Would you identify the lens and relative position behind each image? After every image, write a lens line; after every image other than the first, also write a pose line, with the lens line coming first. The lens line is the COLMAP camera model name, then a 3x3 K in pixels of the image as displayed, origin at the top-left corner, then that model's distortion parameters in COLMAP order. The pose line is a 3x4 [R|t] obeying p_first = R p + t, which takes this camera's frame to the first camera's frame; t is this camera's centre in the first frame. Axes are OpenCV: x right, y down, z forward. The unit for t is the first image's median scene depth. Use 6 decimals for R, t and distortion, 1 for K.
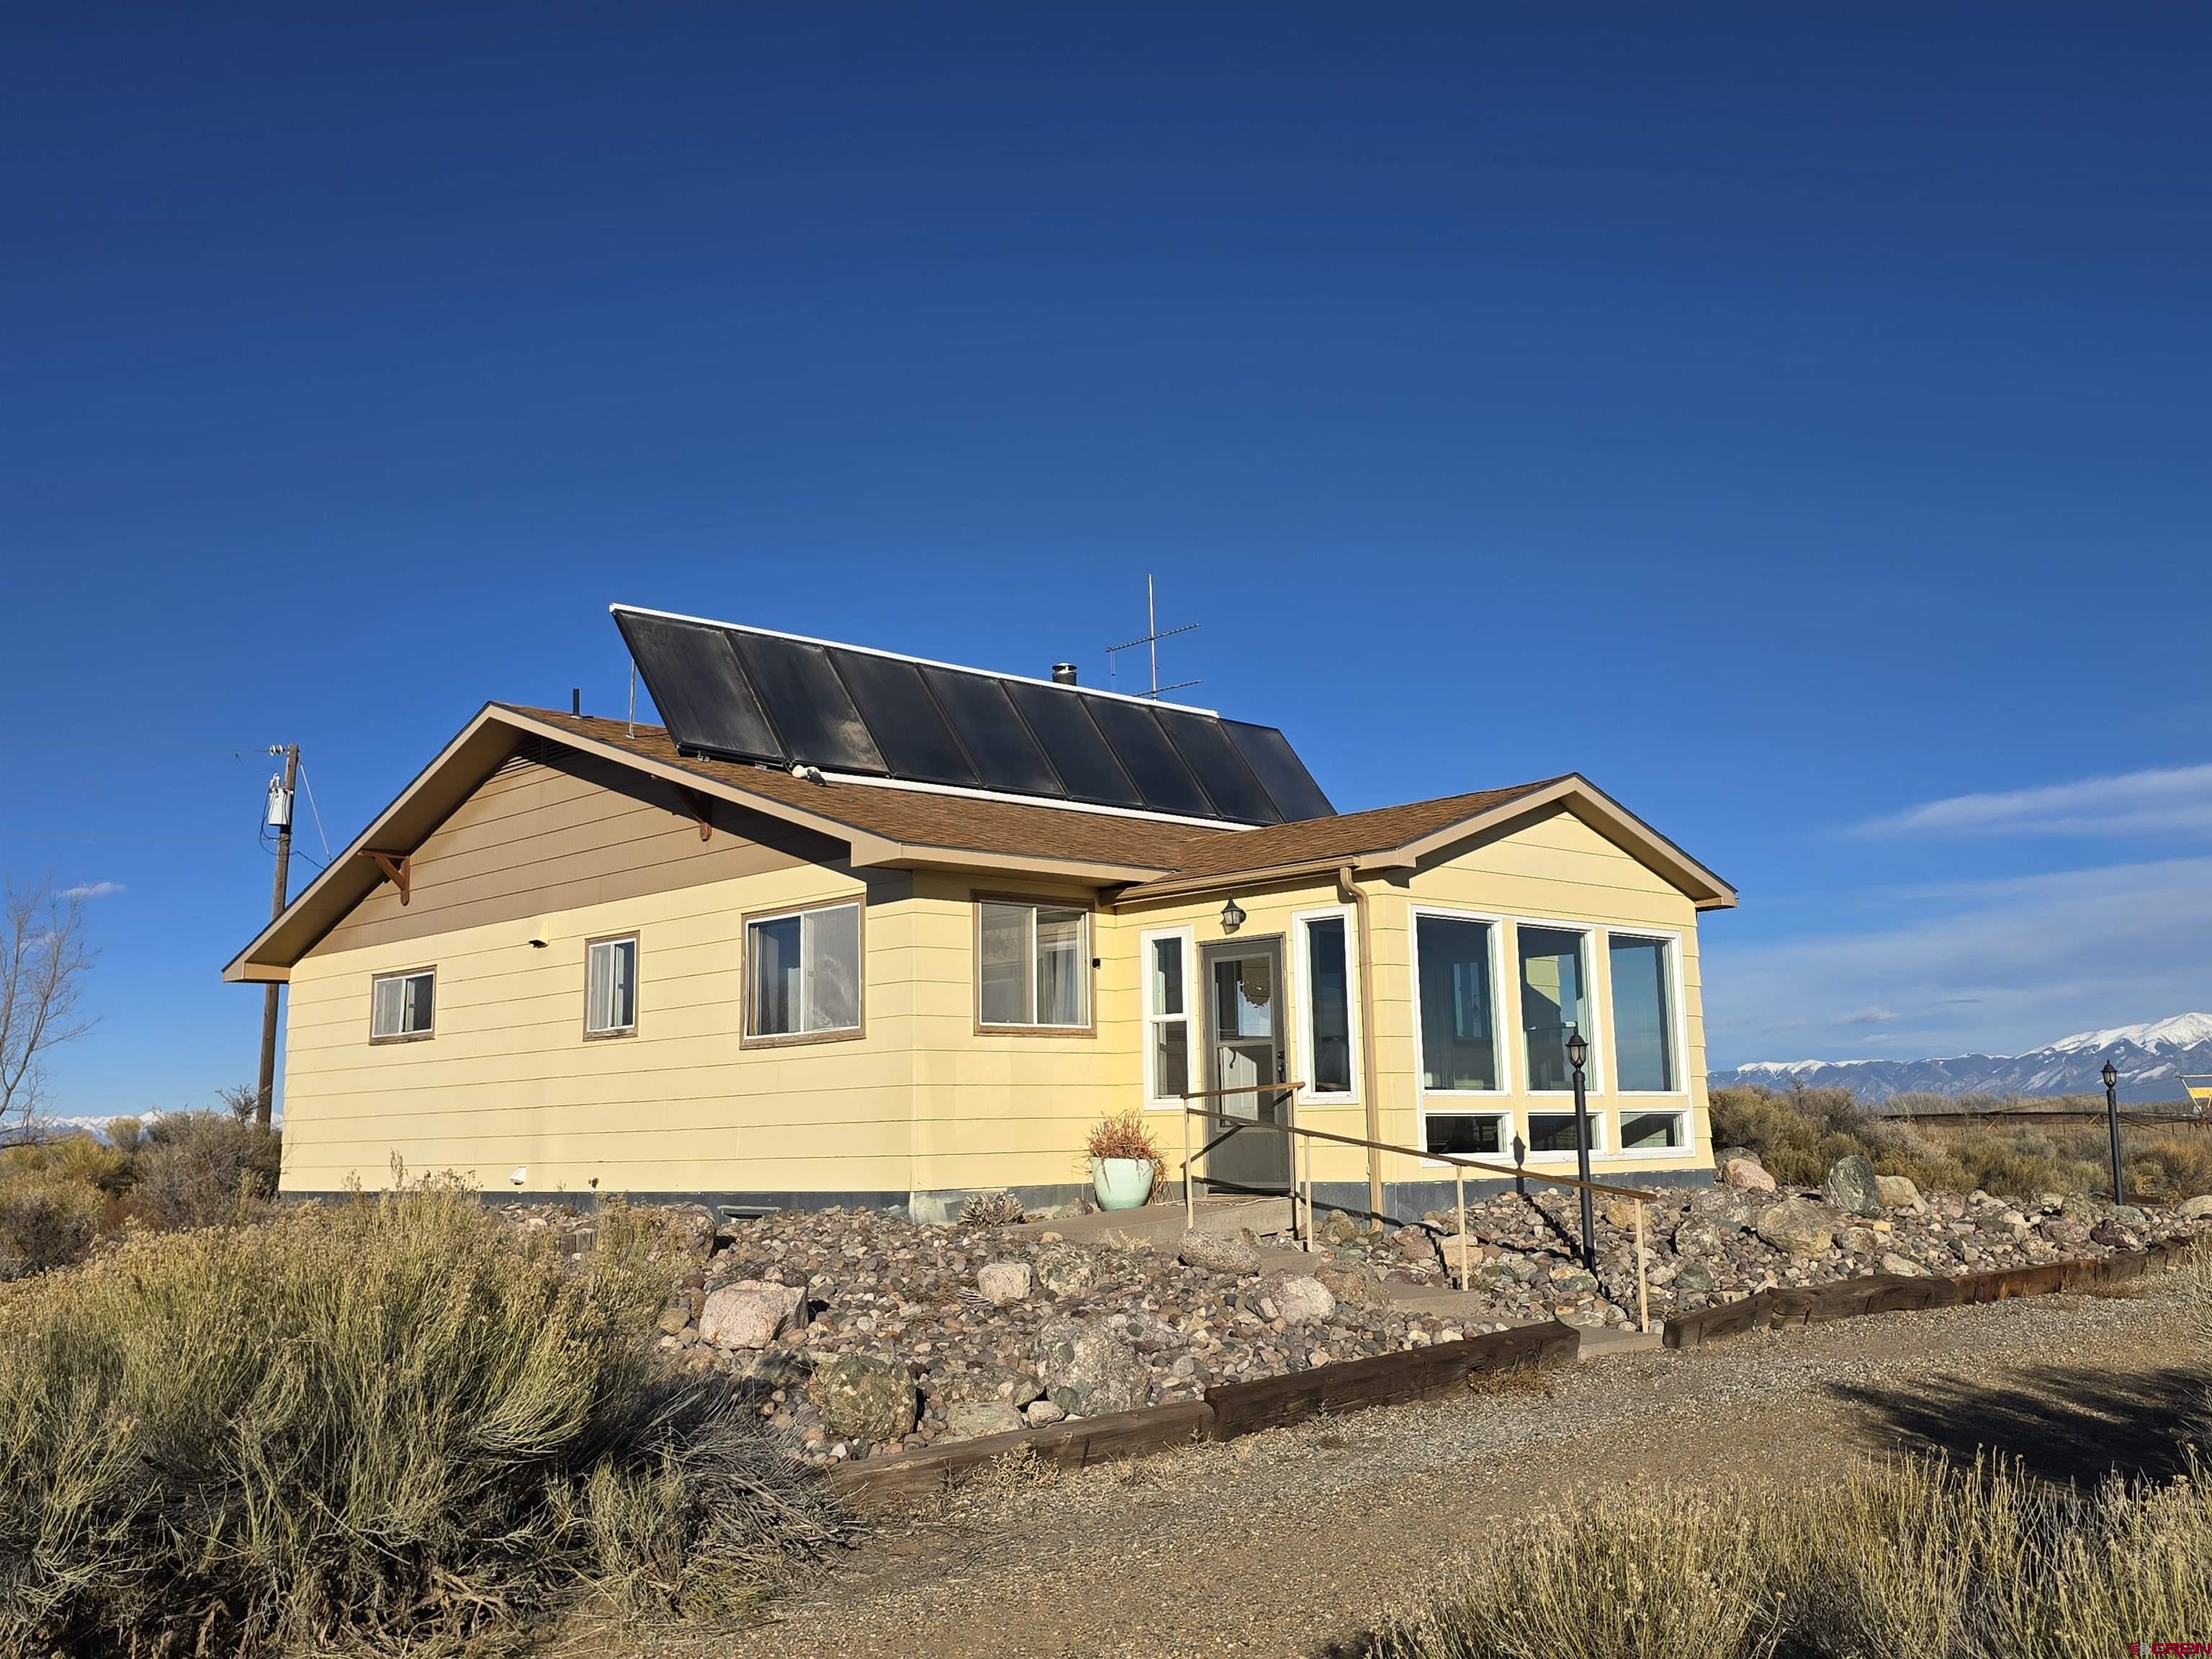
lens RADIAL K [[2108.3, 0, 1106.0], [0, 2108.3, 829.5], [0, 0, 1]] dist [-0.002619, -0.000552]
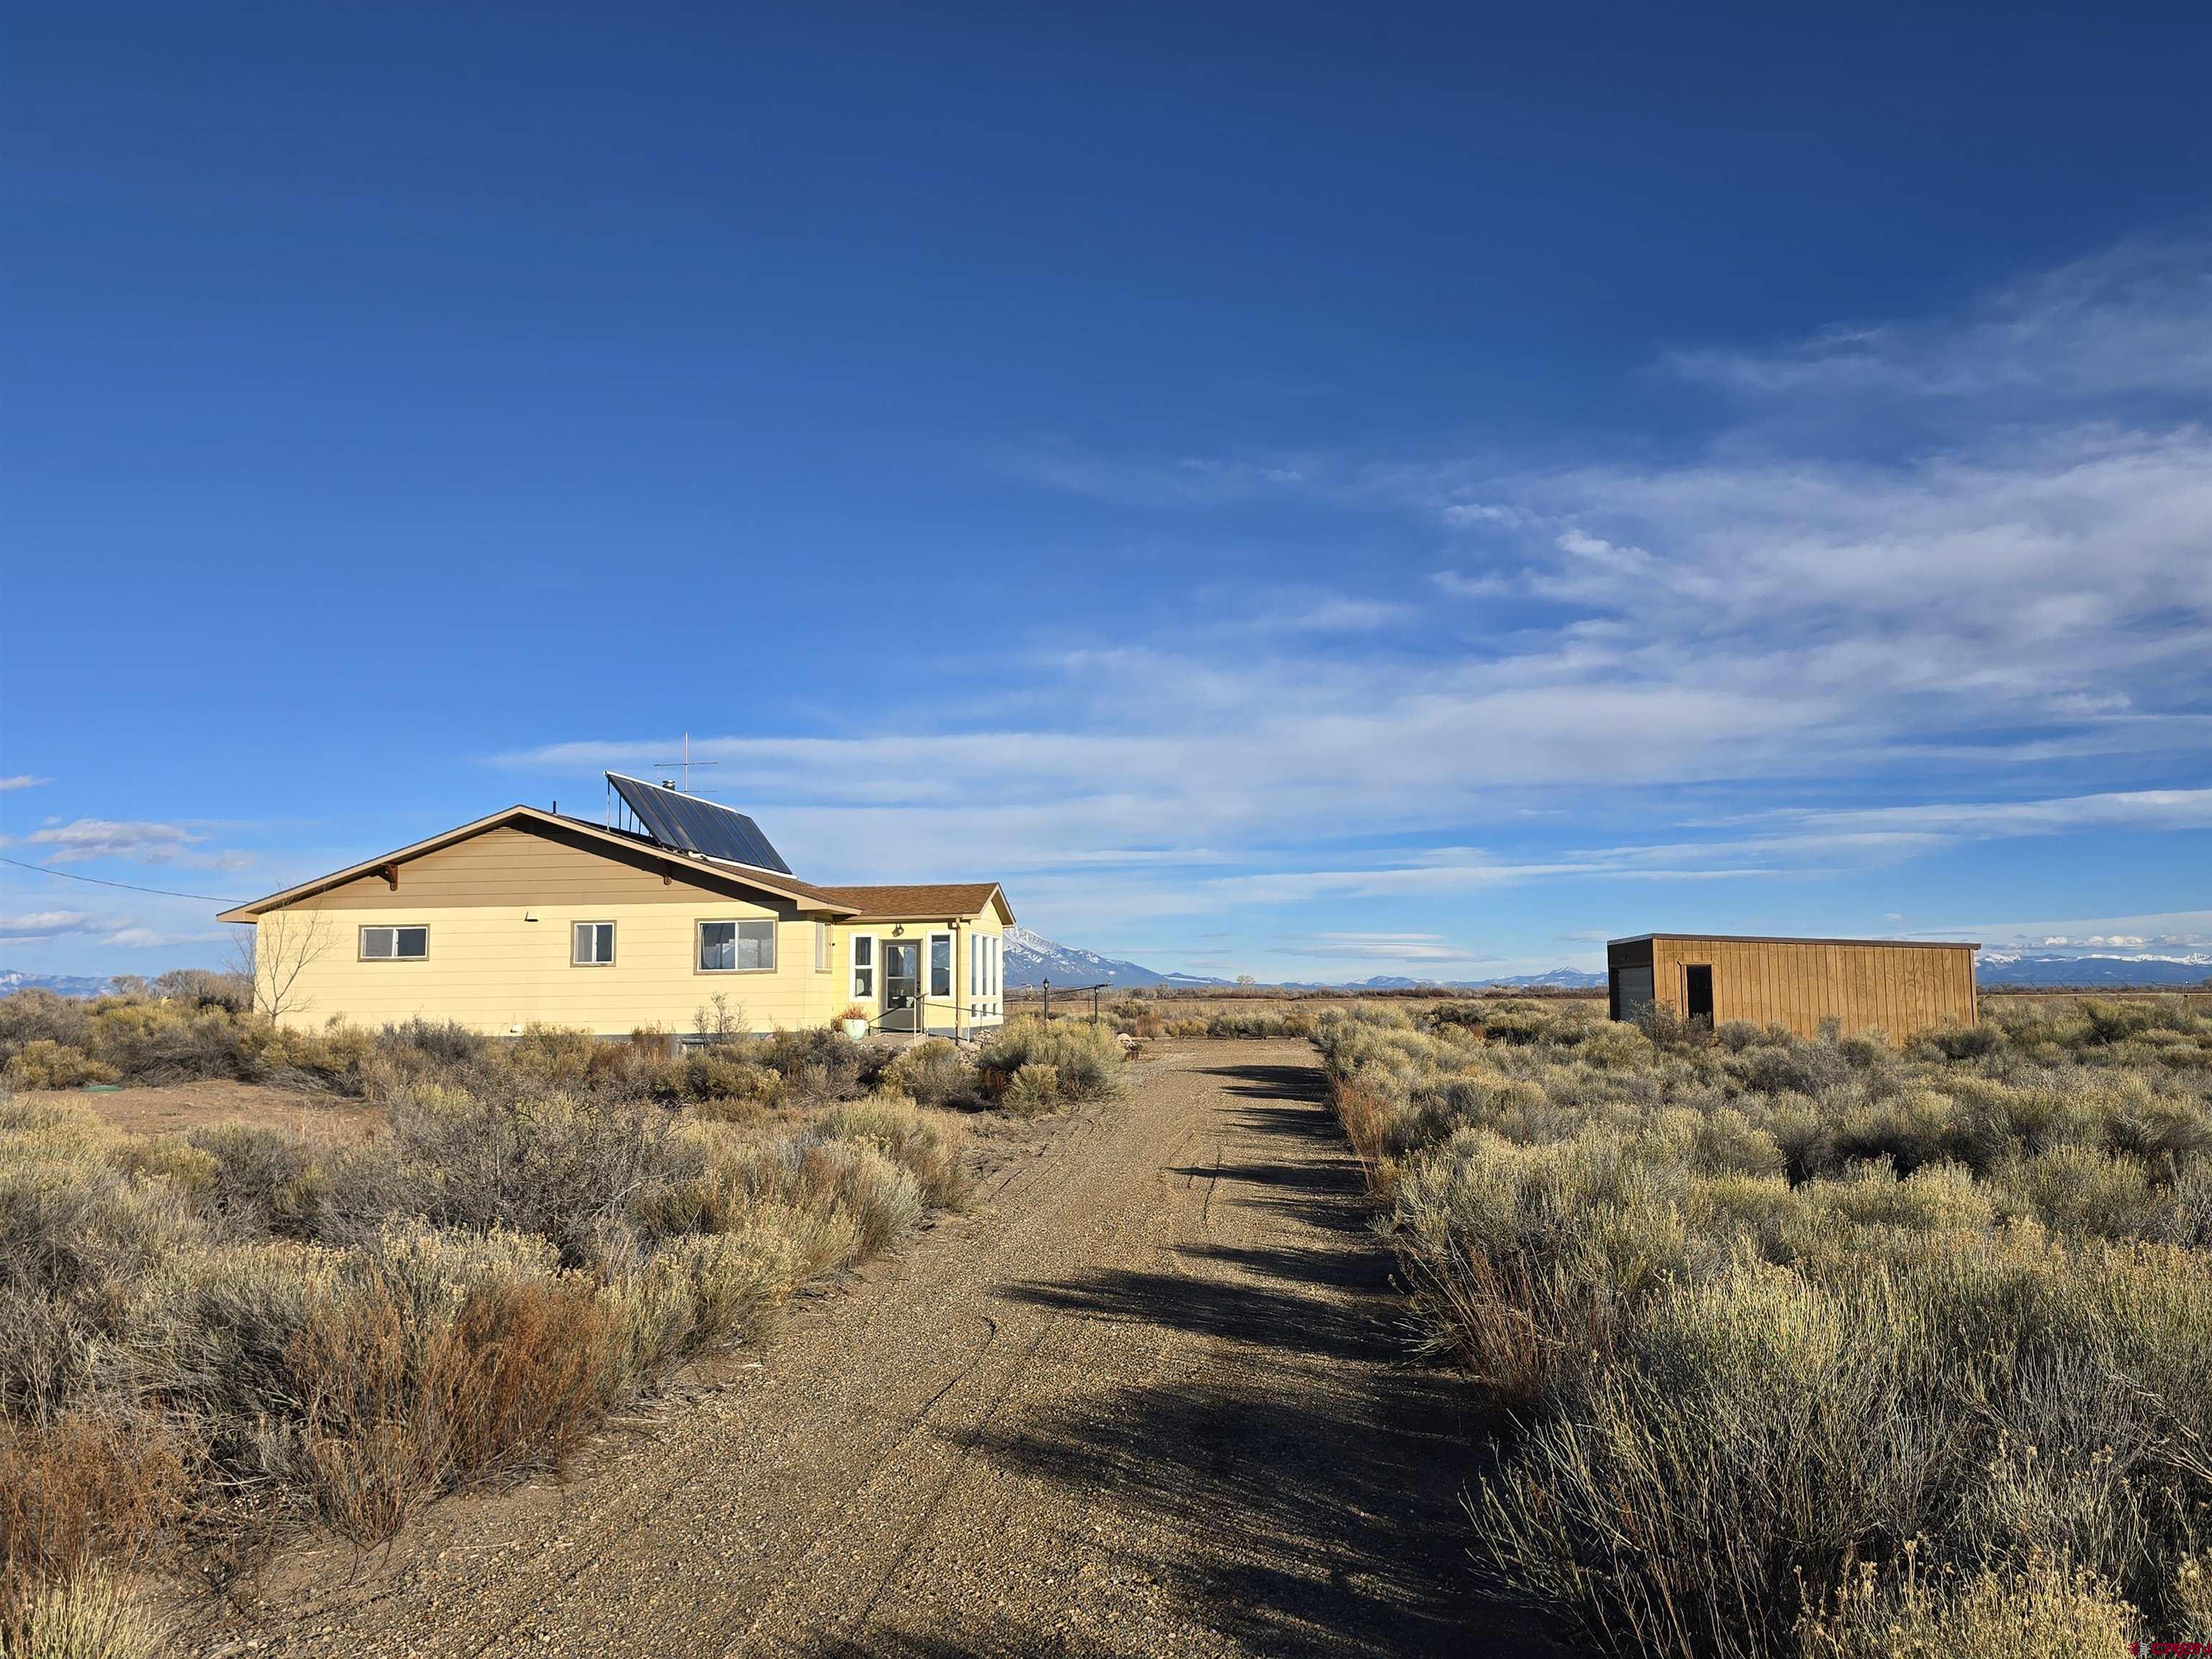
lens RADIAL K [[2108.3, 0, 1106.0], [0, 2108.3, 829.5], [0, 0, 1]] dist [-0.002619, -0.000552]
pose [[0.765178, 0.061386, 0.640886, -1.409302], [-0.096507, 0.995133, 0.019906, -0.159667], [-0.636545, -0.077082, 0.767378, -1.176979]]
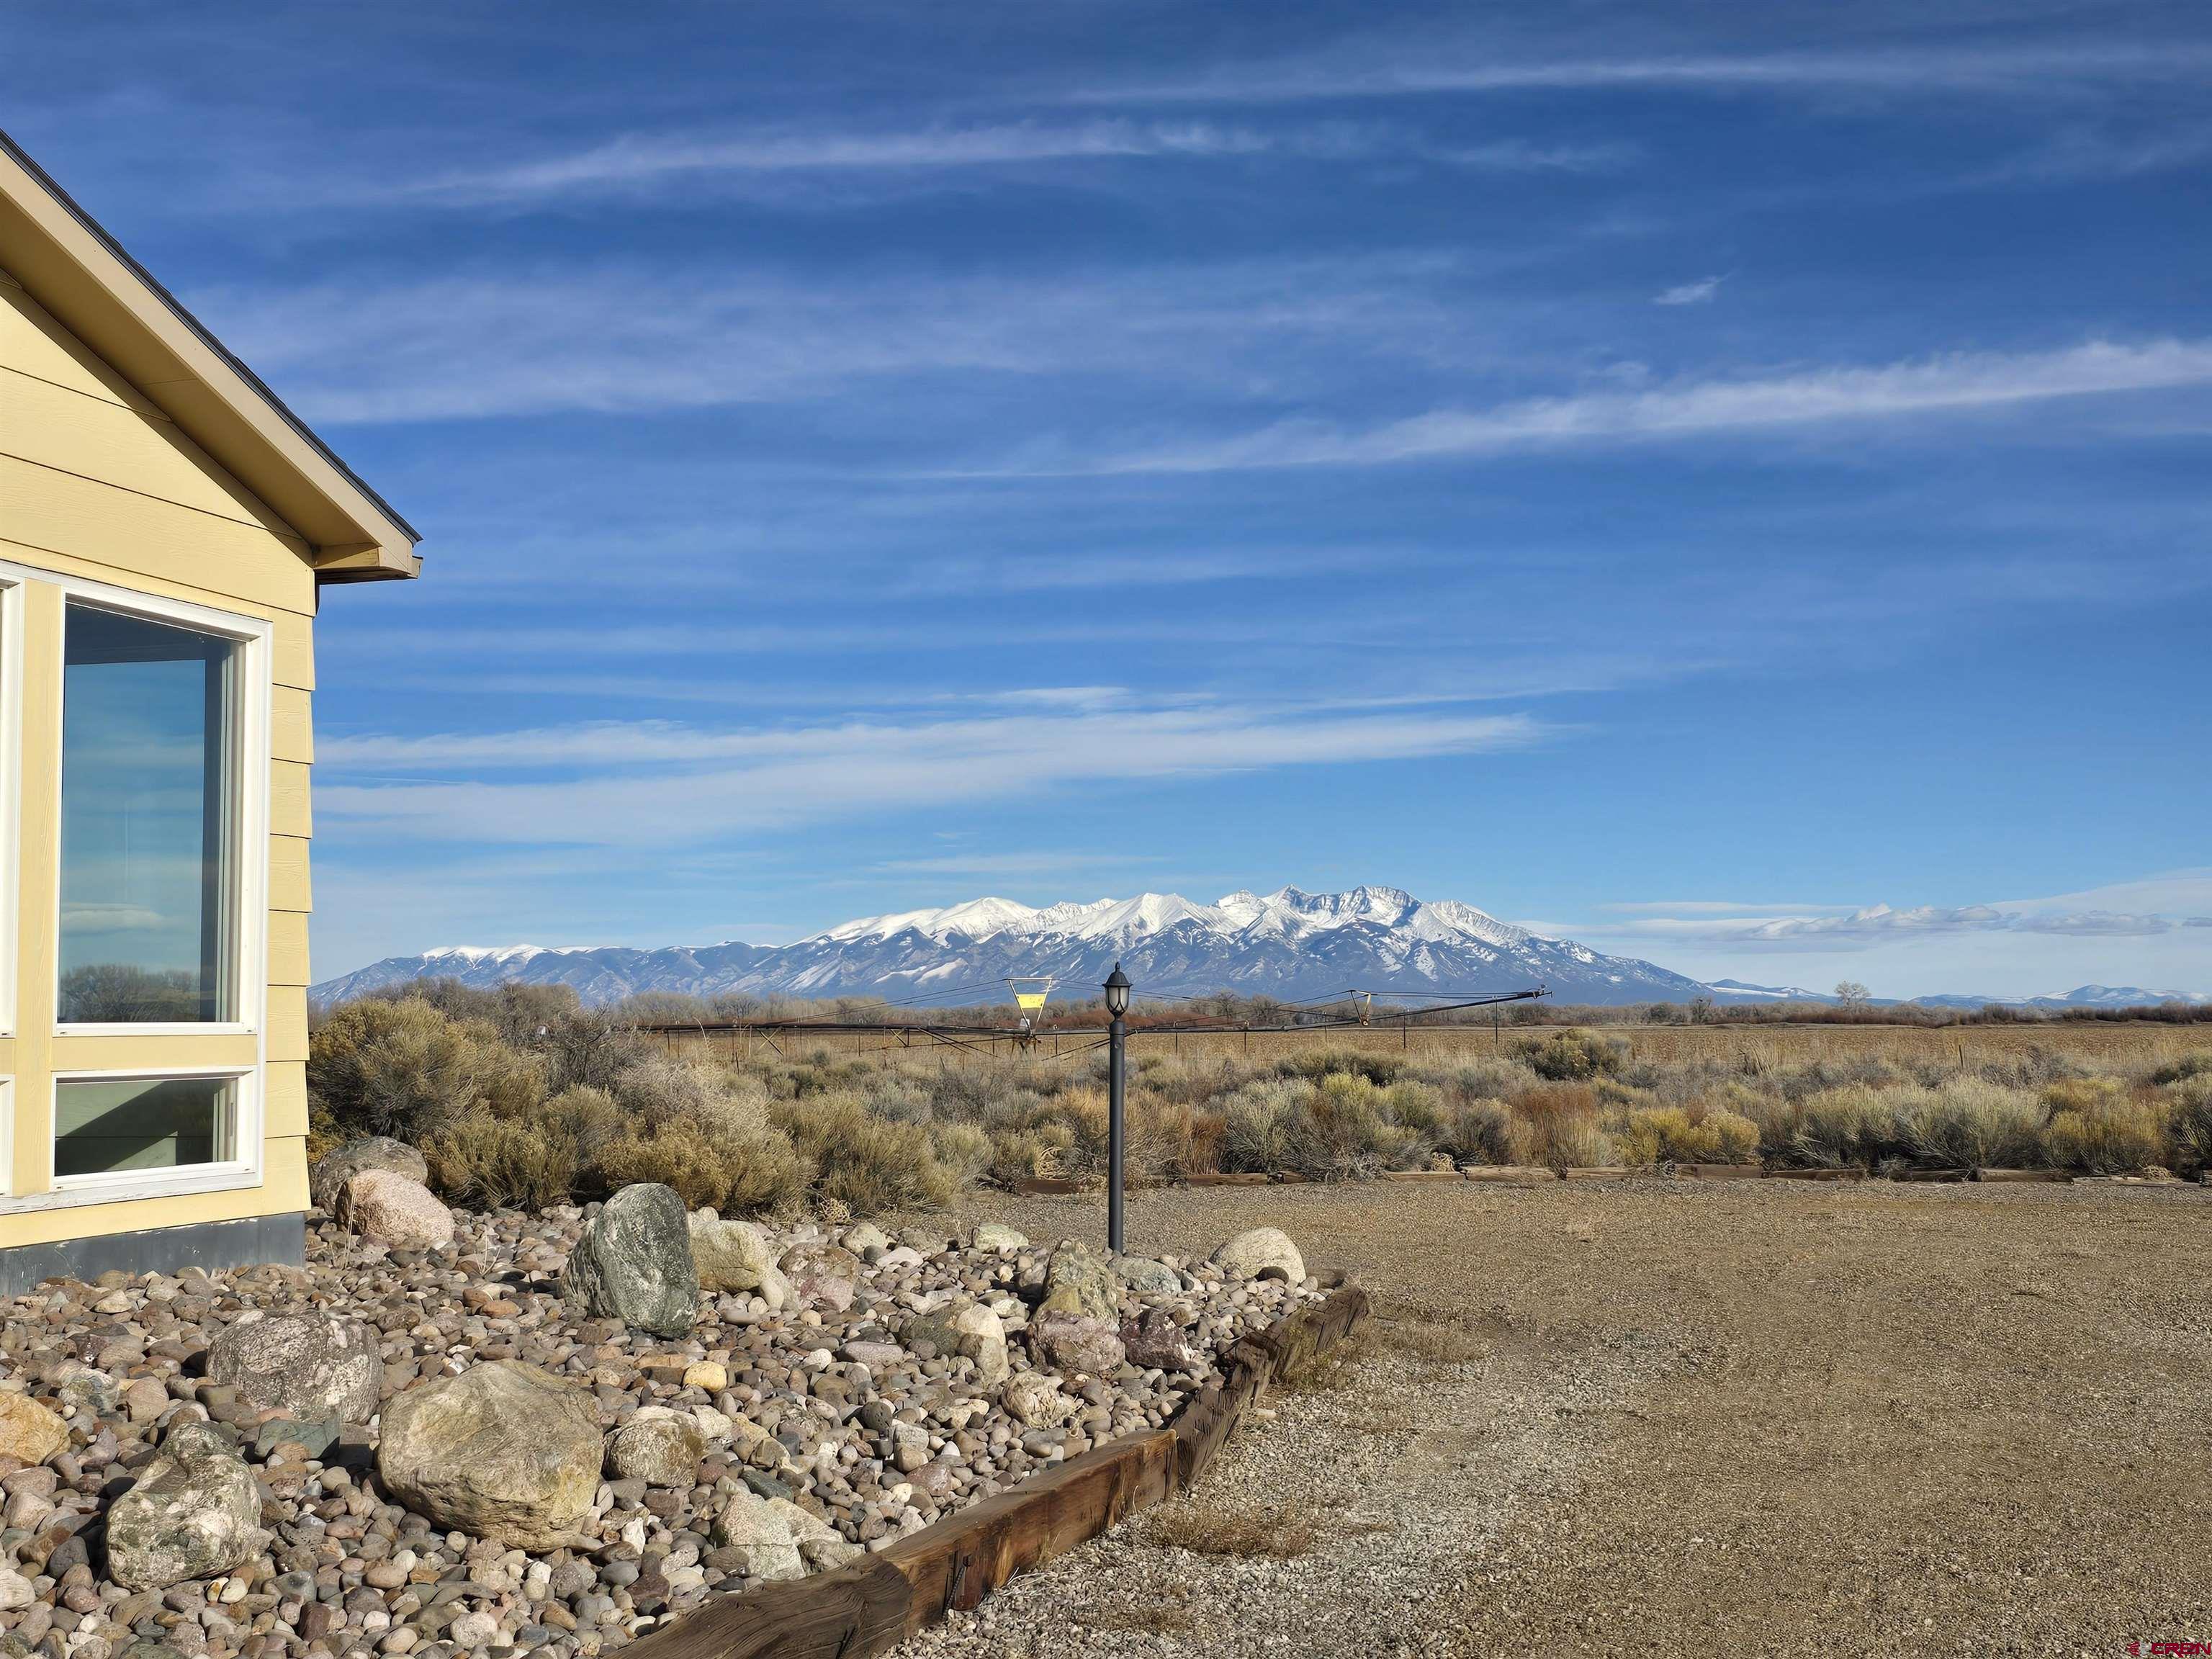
lens RADIAL K [[2891.4, 0, 1113.9], [0, 2891.4, 688.1], [0, 0, 1]] dist [0.118873, -0.072049]
pose [[0.867064, 0.068500, 0.493465, 0.147872], [-0.079785, 0.996810, 0.001819, 0.049577], [-0.491766, -0.040949, 0.869764, 0.467819]]
